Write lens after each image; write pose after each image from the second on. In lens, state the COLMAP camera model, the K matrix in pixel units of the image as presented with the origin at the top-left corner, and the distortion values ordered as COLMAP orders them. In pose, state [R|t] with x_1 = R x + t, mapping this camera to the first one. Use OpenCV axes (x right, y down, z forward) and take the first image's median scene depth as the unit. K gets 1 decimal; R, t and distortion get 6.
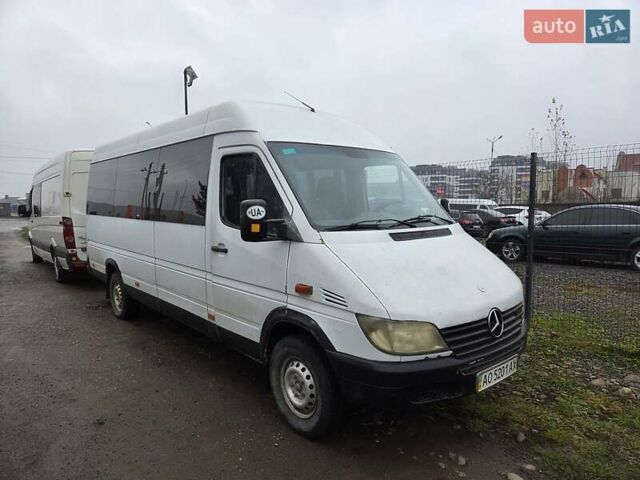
lens RADIAL K [[432.6, 0, 320.4], [0, 432.6, 238.7], [0, 0, 1]] dist [0.065736, -0.056959]
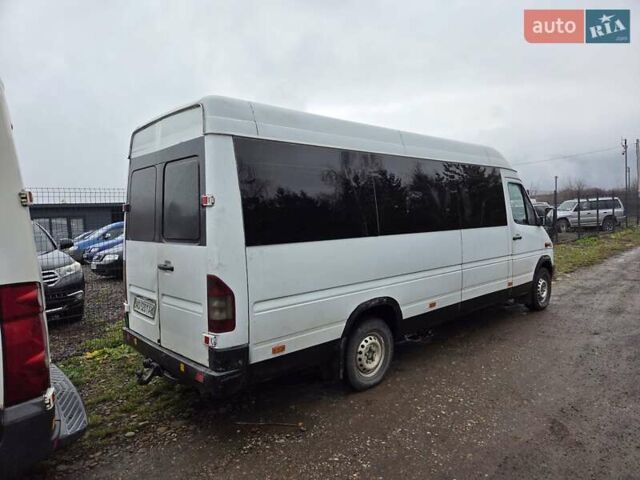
lens RADIAL K [[432.6, 0, 329.7], [0, 432.6, 223.1], [0, 0, 1]] dist [0.065736, -0.056959]
pose [[-0.052955, -0.025669, 0.998267, -1.923024], [0.107431, 0.993721, 0.031251, -0.167291], [-0.992801, 0.108900, -0.049865, 1.839547]]
